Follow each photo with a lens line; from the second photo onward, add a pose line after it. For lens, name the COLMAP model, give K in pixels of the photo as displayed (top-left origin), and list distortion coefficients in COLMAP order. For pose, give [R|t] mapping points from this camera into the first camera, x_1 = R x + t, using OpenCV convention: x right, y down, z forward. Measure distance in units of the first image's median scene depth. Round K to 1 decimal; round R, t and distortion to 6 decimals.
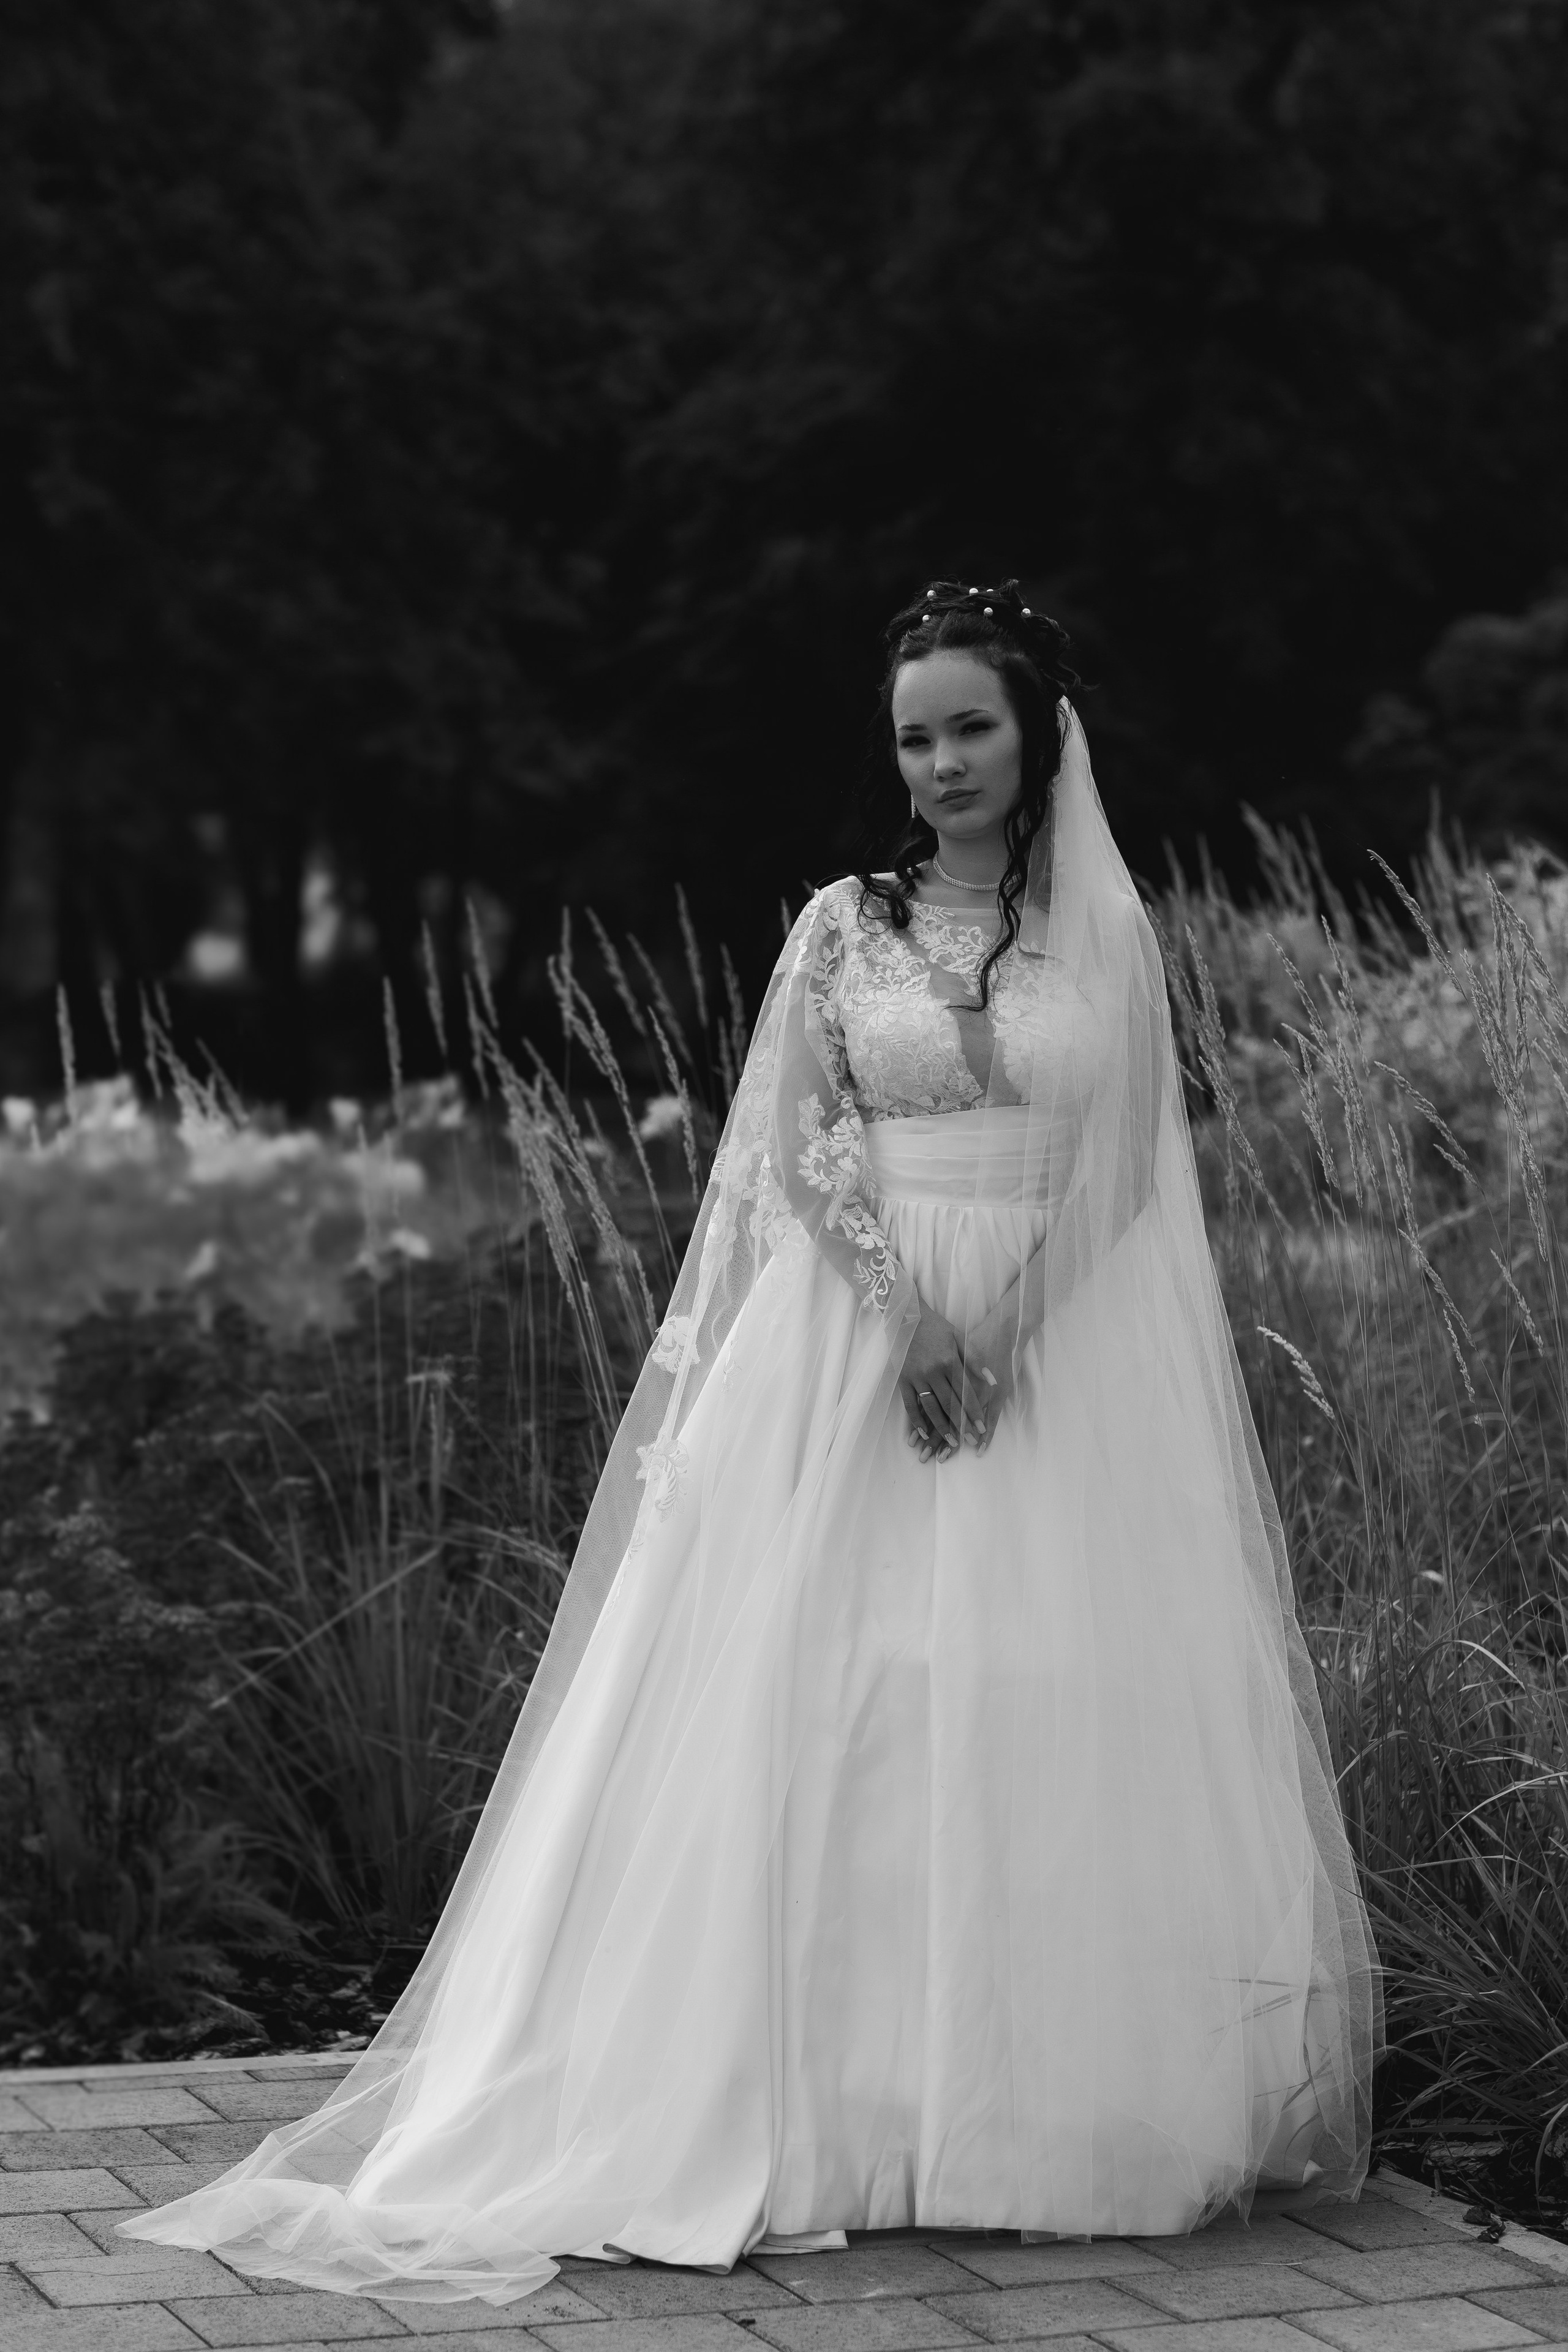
lens RADIAL K [[5750.7, 0, 783.2], [0, 5750.7, 1169.4], [0, 0, 1]] dist [0.136639, 0.701986]
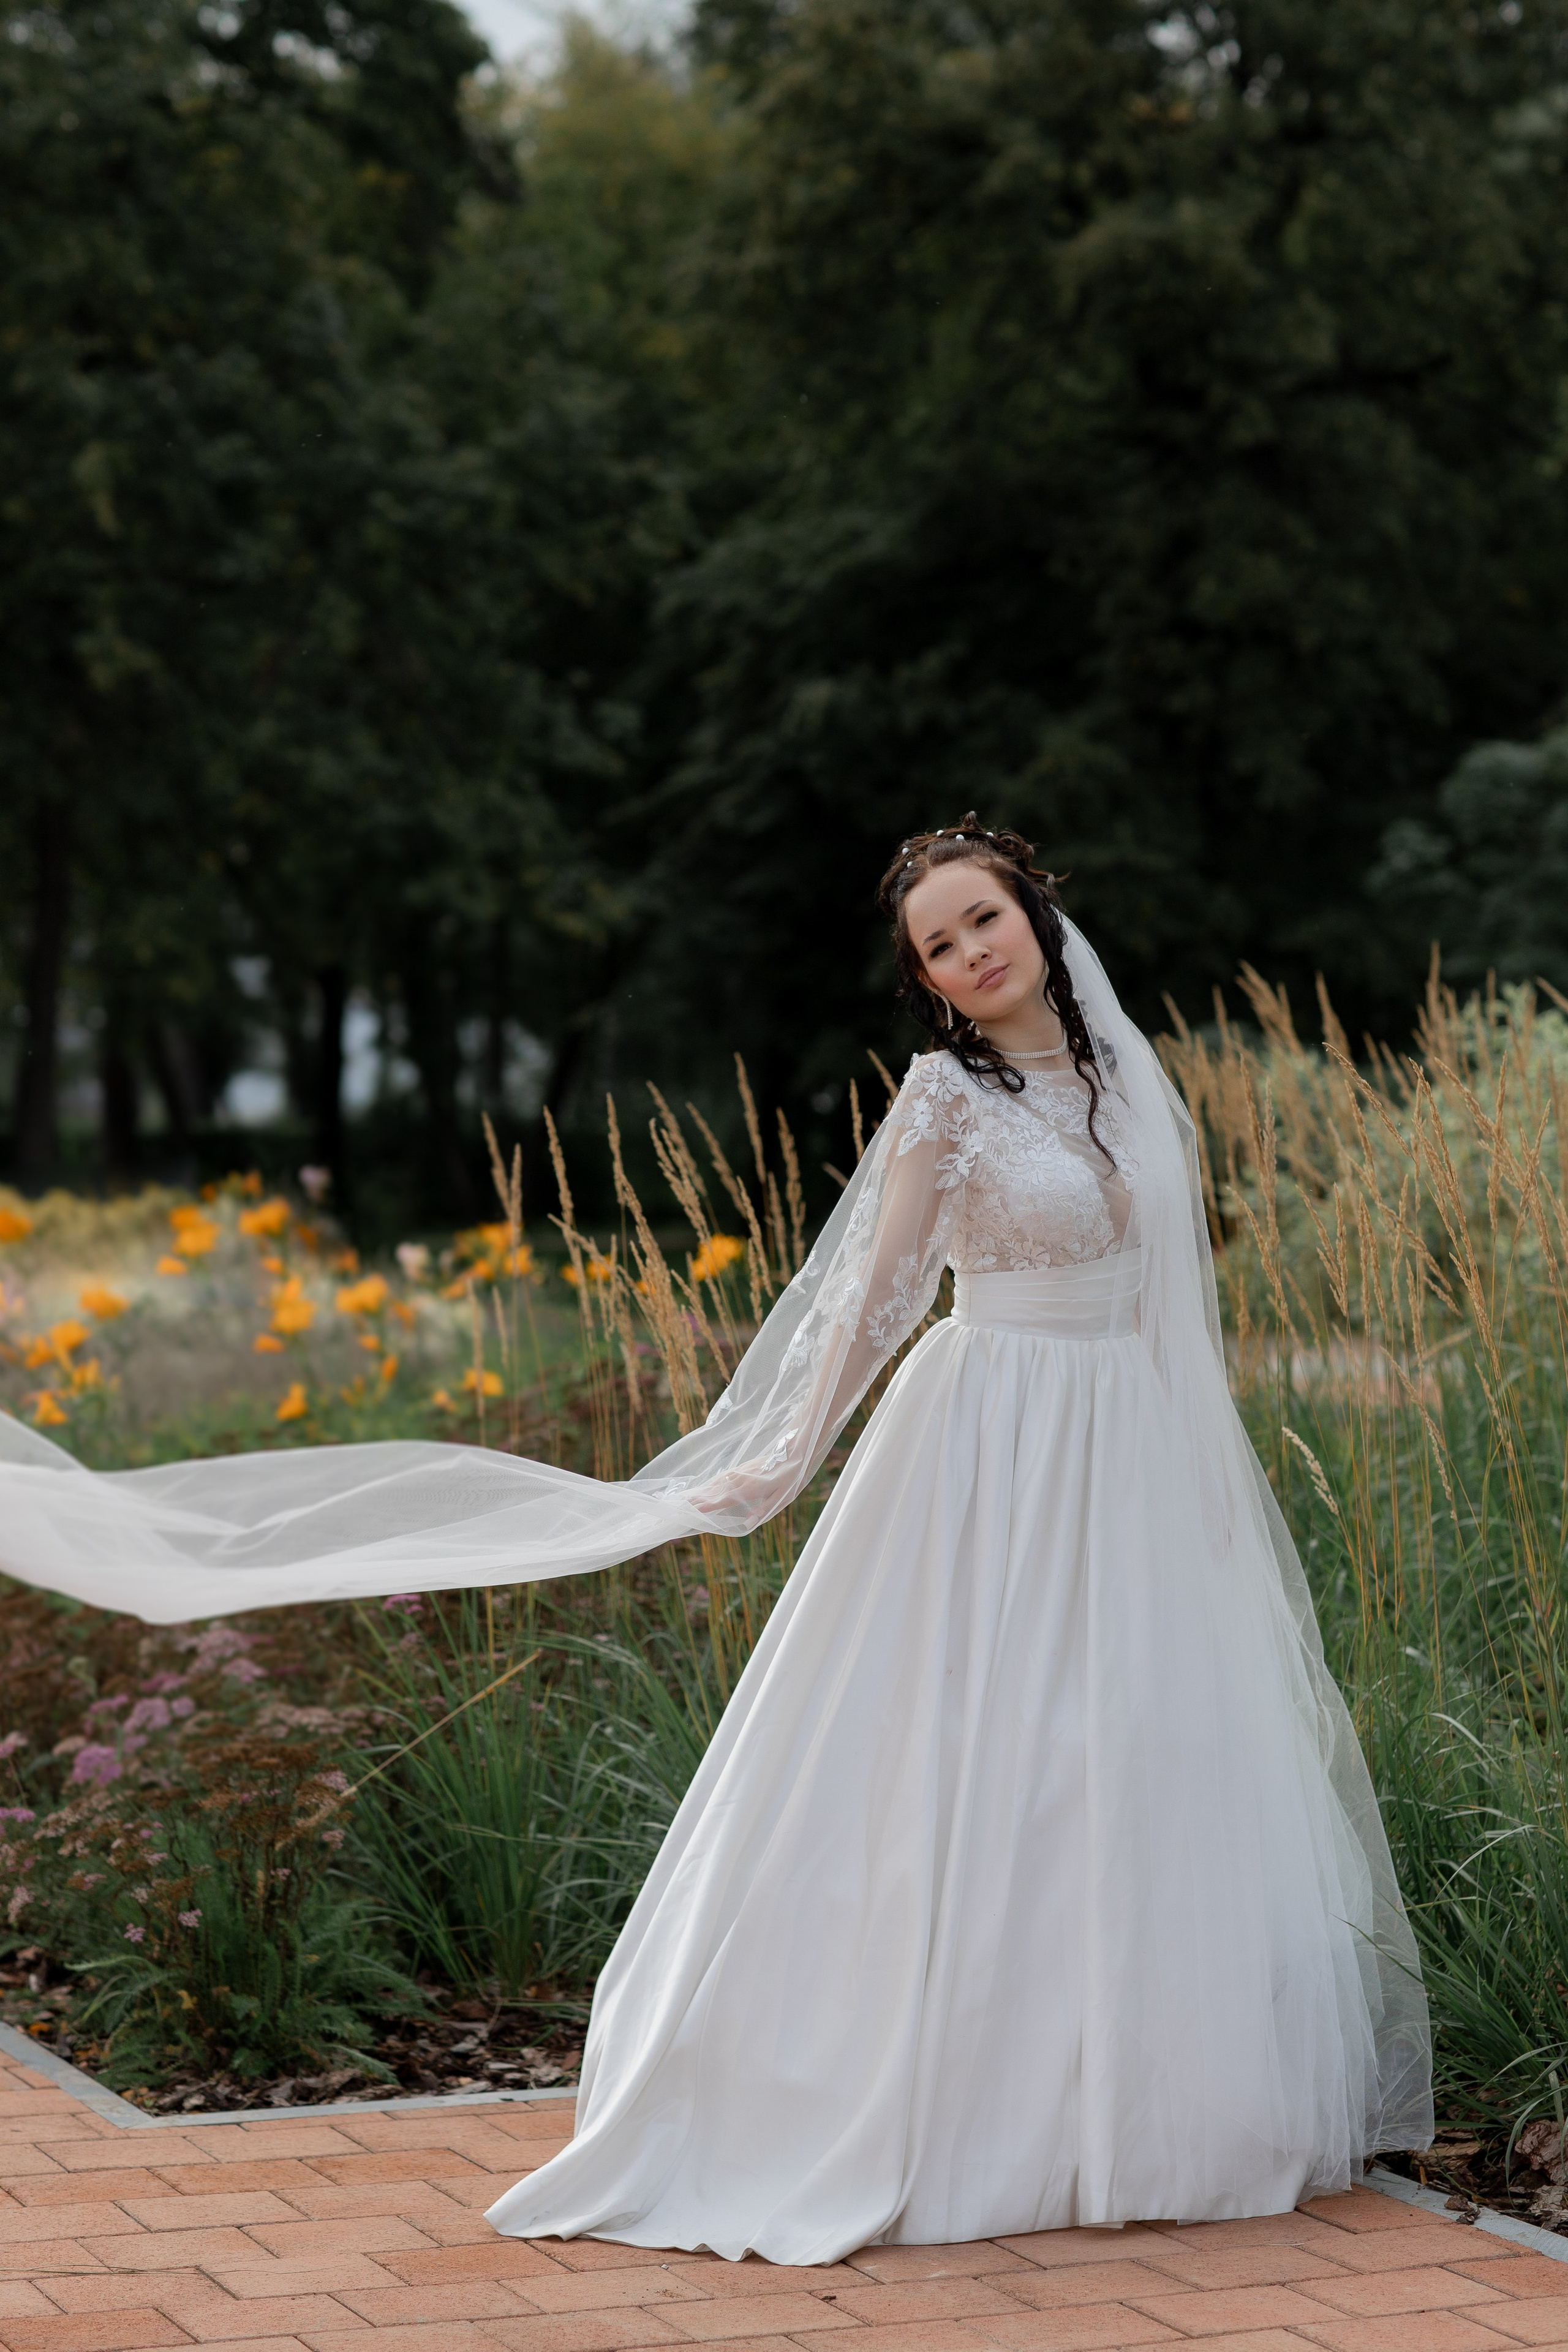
lens RADIAL K [[5838.3, 0, 506.1], [0, 5838.3, 1183.9], [0, 0, 1]] dist [0.024936, 1.005078]
pose [[0.998253, -0.024263, -0.053876, -0.001631], [0.023225, 0.999534, -0.019807, -0.003698], [0.054331, 0.018521, 0.998351, -0.142523]]
